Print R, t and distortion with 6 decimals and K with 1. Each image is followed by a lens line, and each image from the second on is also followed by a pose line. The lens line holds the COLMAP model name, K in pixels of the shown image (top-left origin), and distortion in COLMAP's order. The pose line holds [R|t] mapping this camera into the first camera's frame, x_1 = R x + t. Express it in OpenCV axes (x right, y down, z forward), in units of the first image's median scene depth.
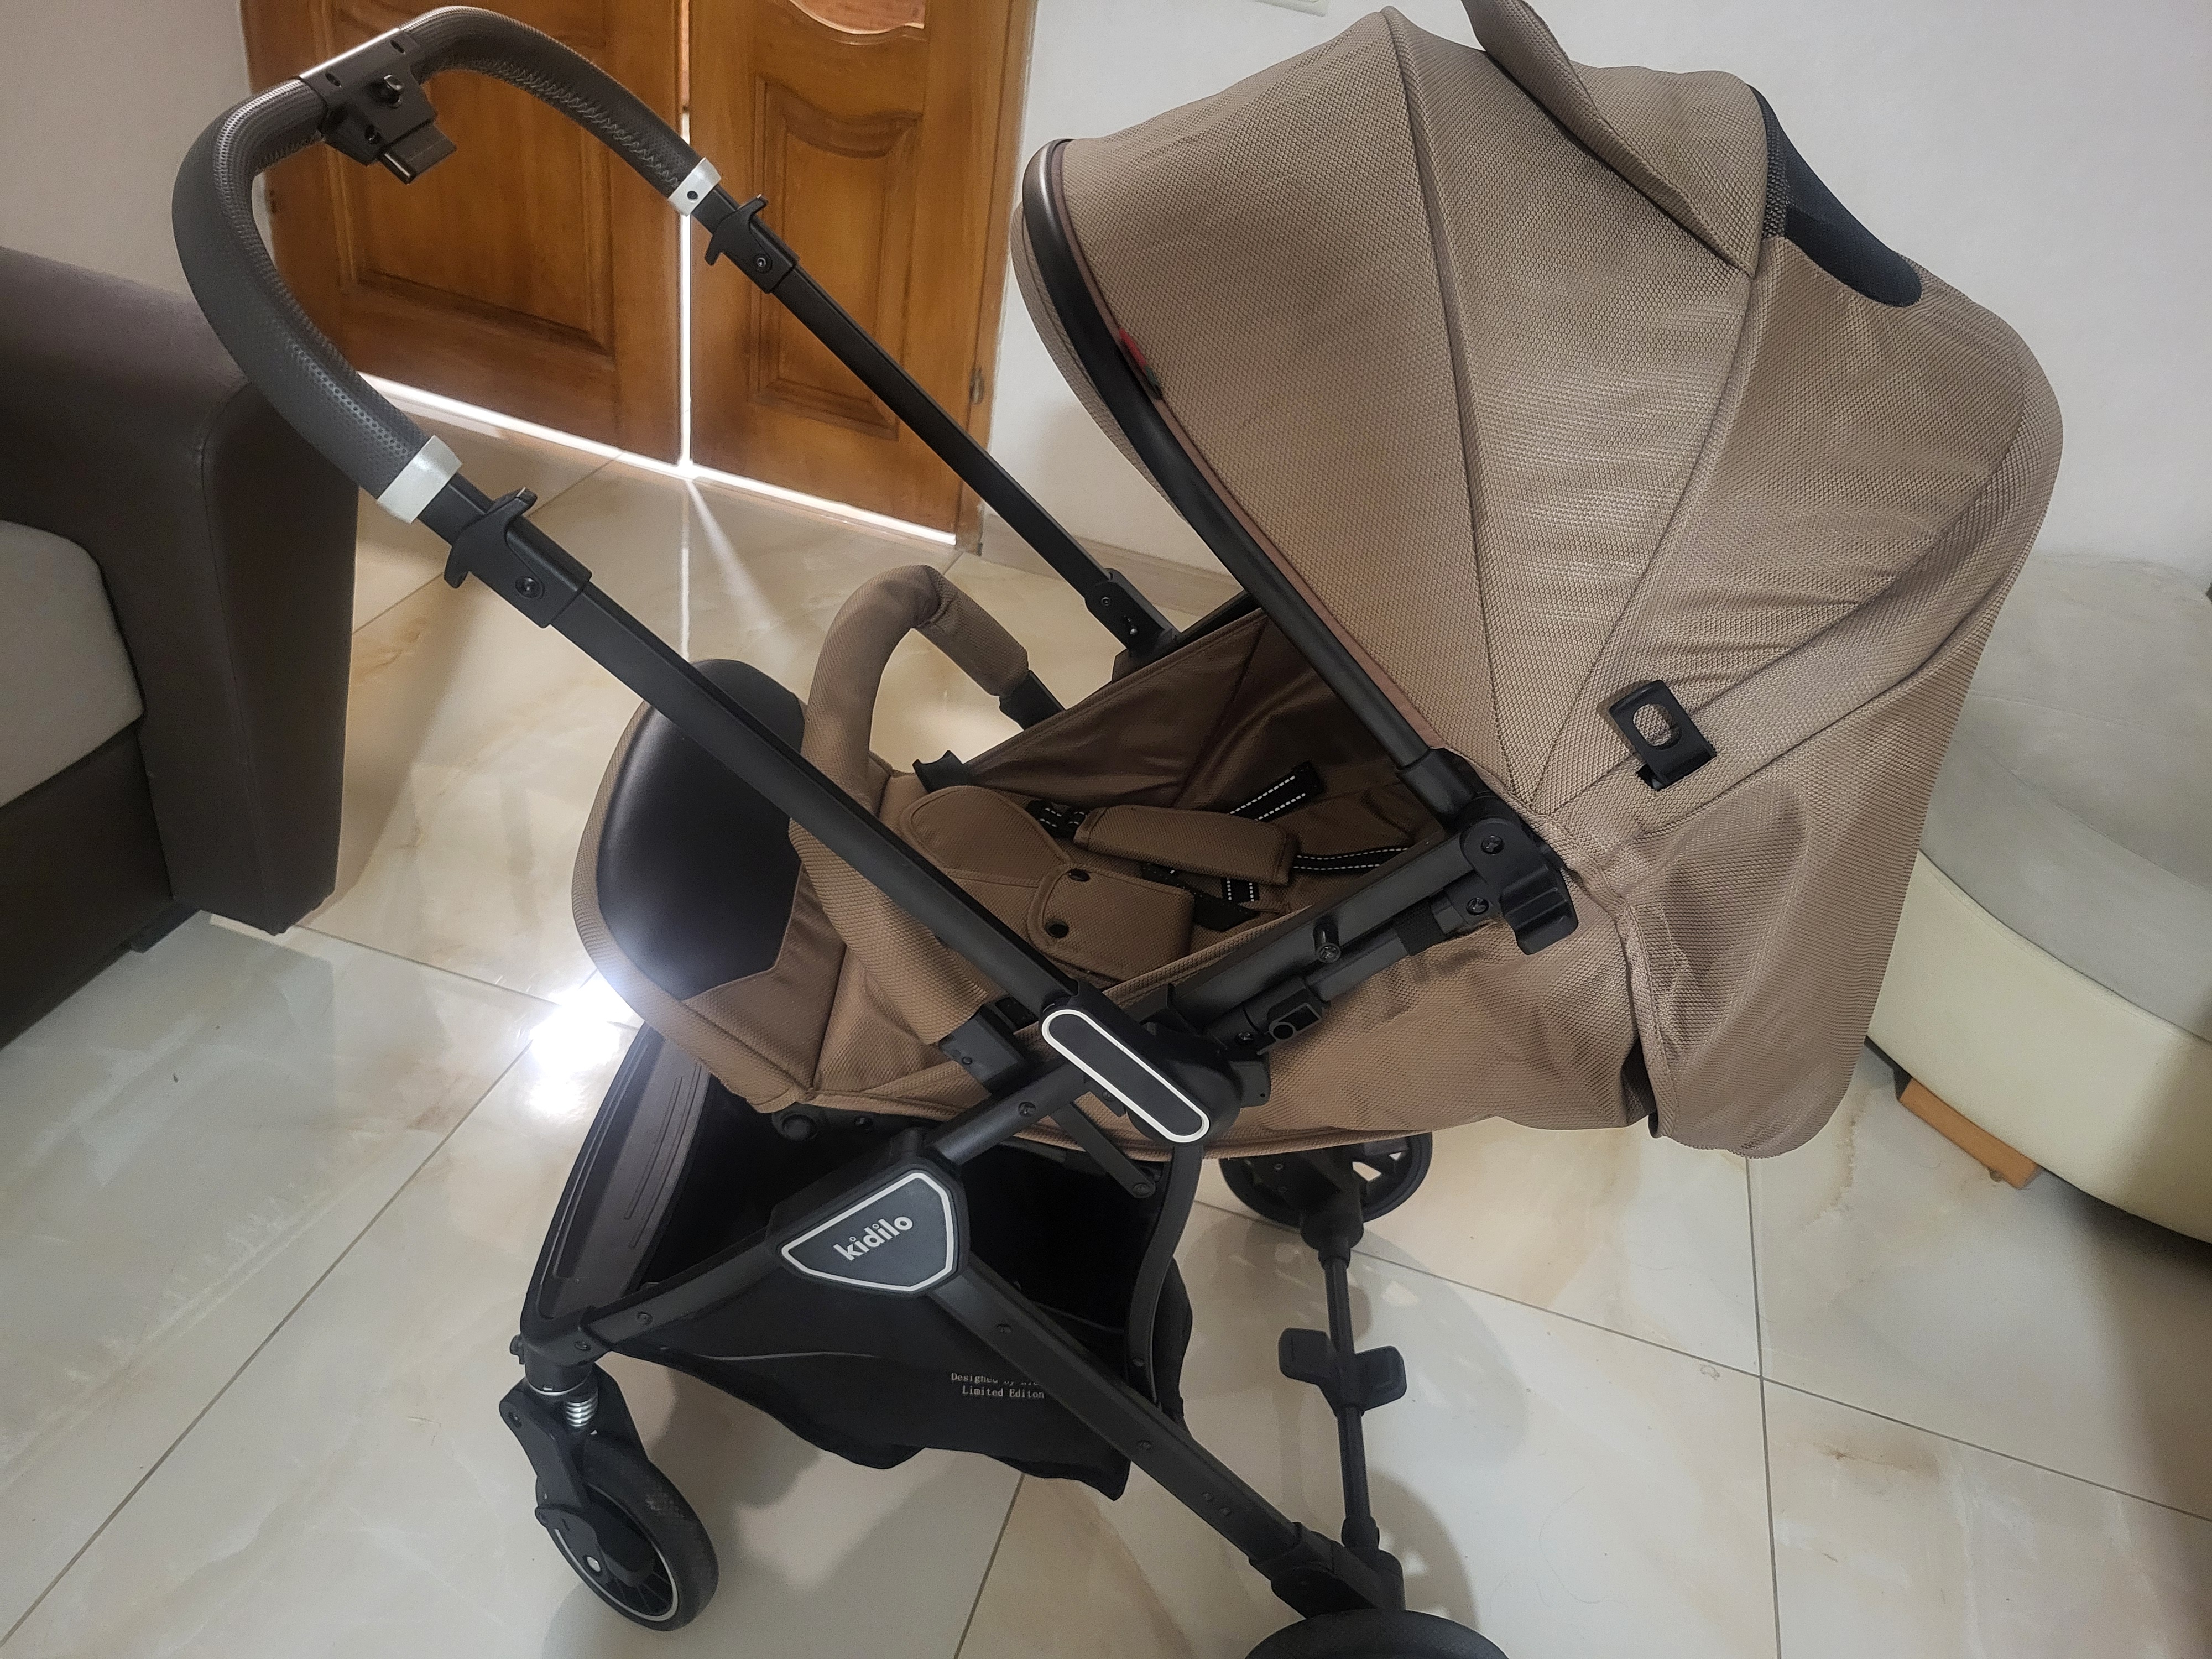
lens RADIAL K [[1595.6, 0, 1106.0], [0, 1595.6, 829.5], [0, 0, 1]] dist [0.061838, -0.052138]
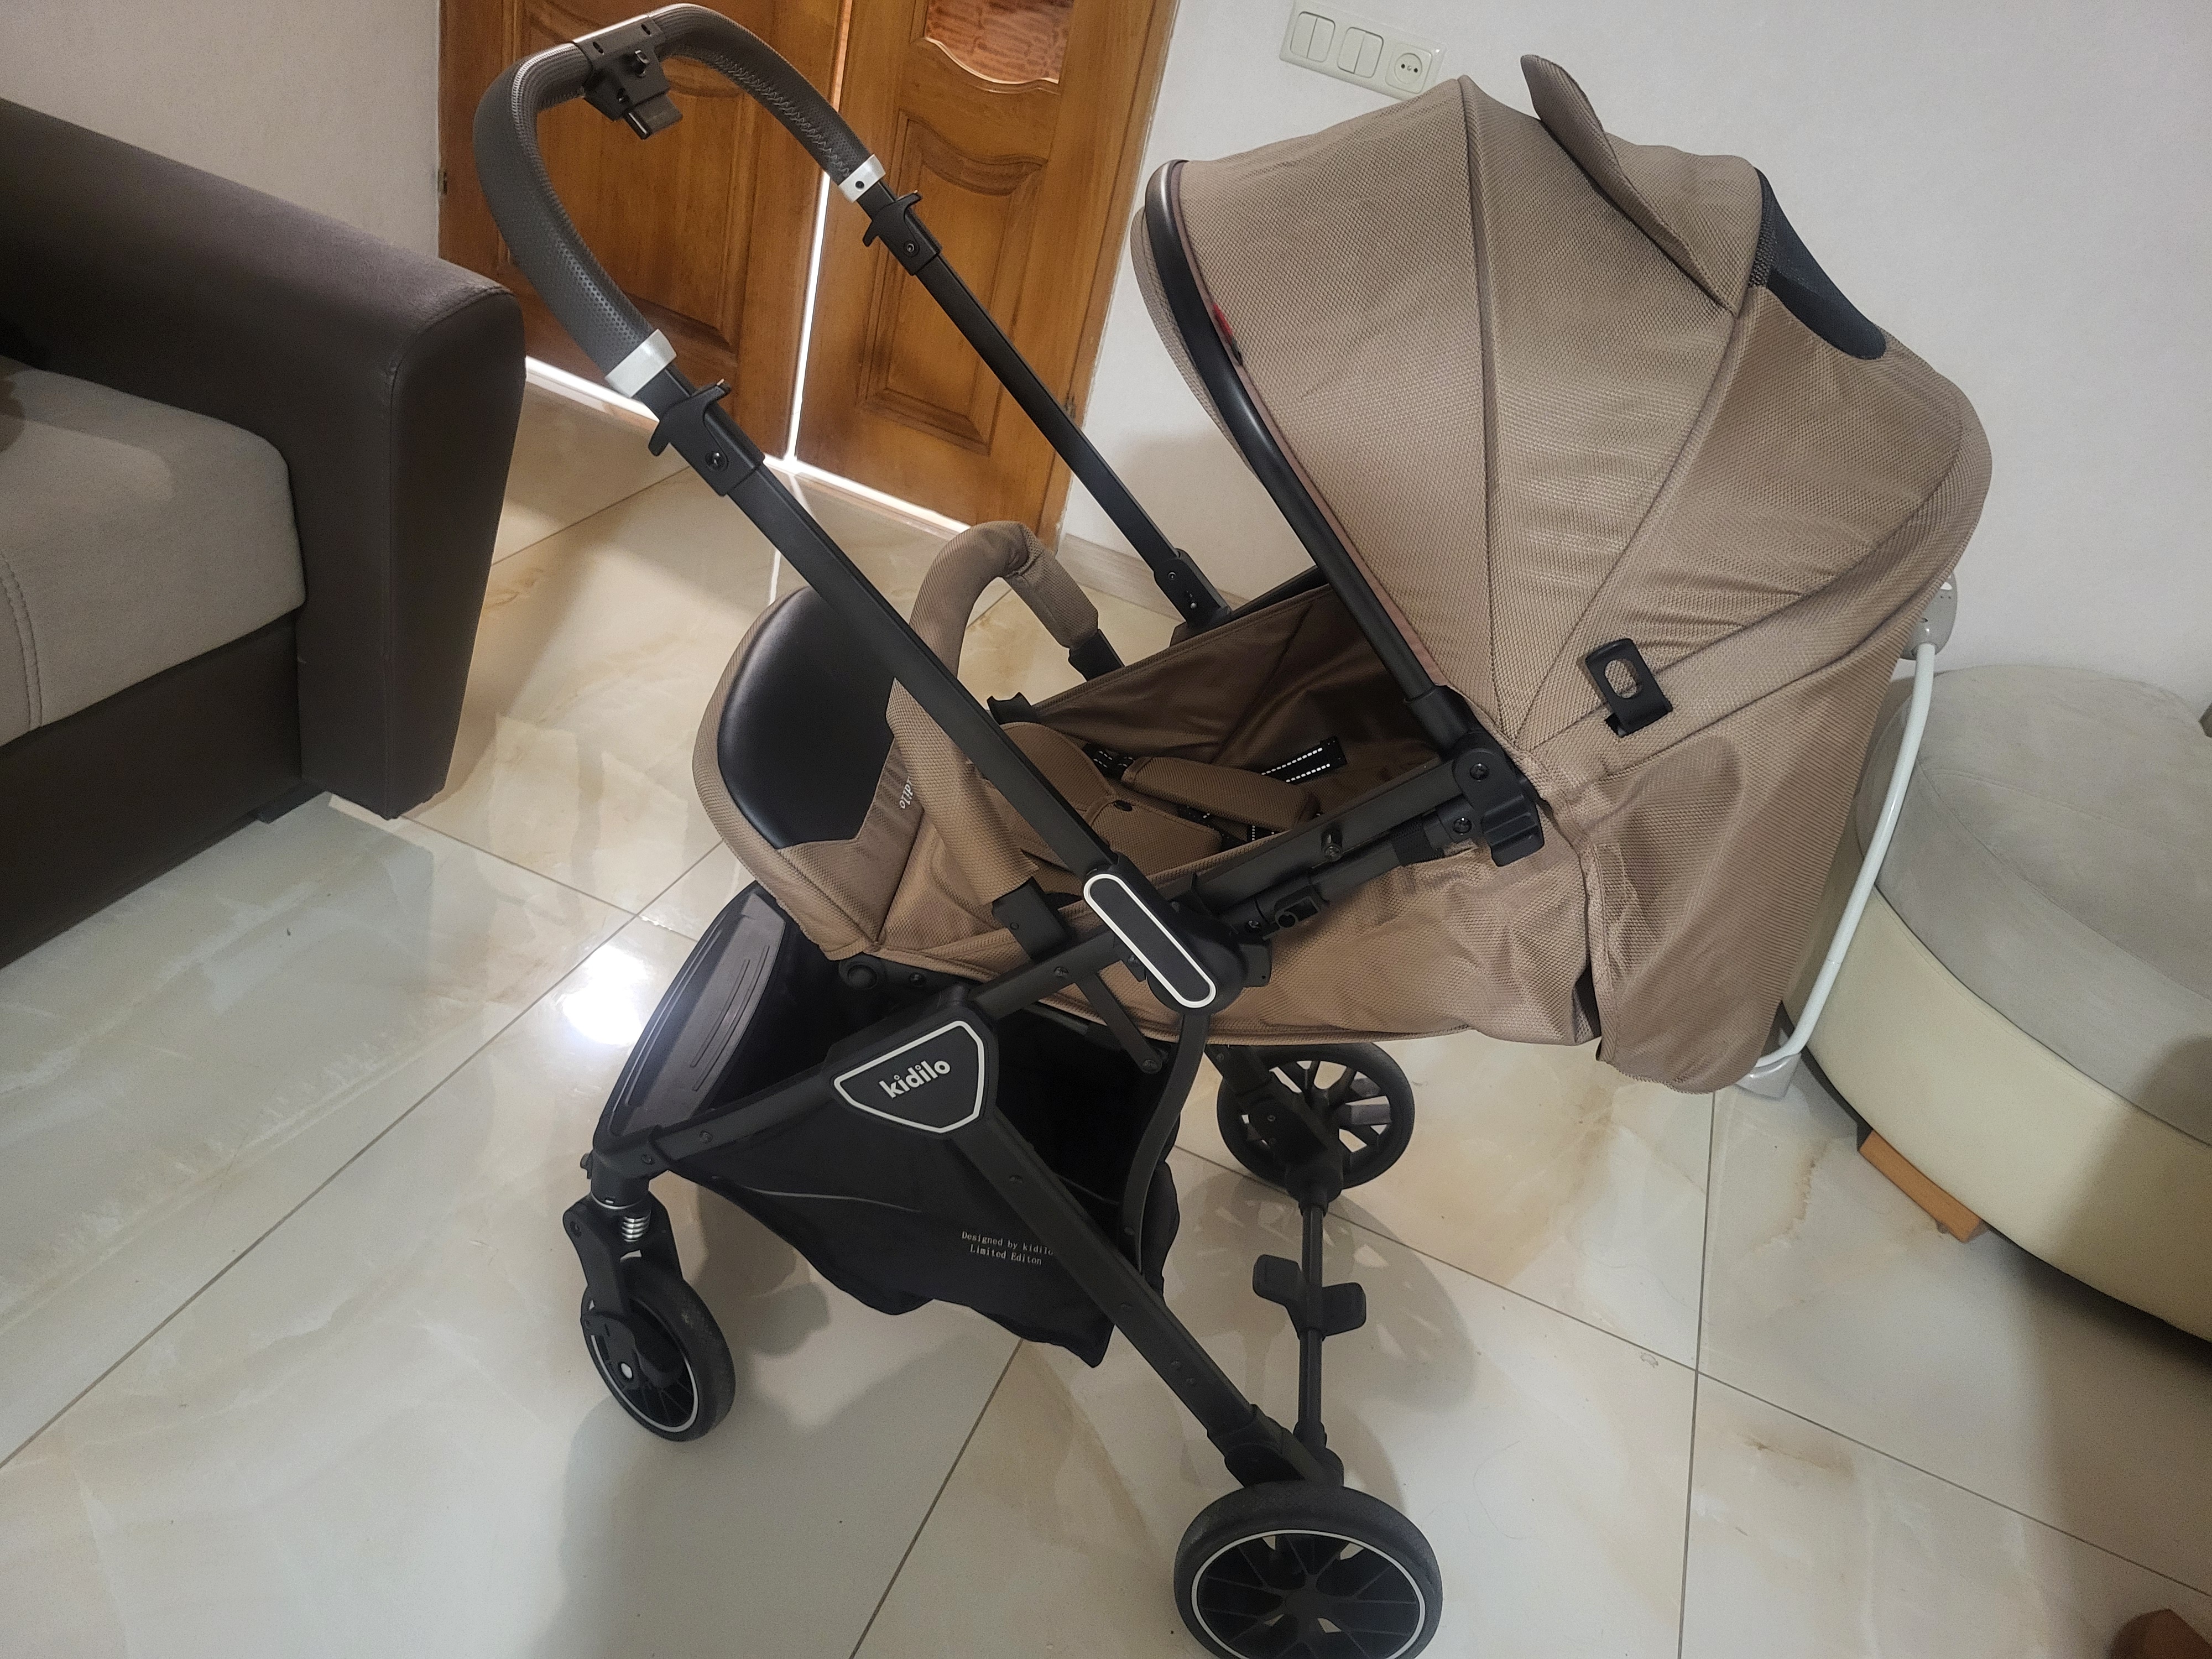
lens RADIAL K [[1595.6, 0, 1106.0], [0, 1595.6, 829.5], [0, 0, 1]] dist [0.061838, -0.052138]
pose [[0.993771, 0.109089, -0.022770, -0.001289], [-0.109969, 0.993055, -0.041805, 0.096498], [0.018051, 0.044049, 0.998866, -0.137420]]
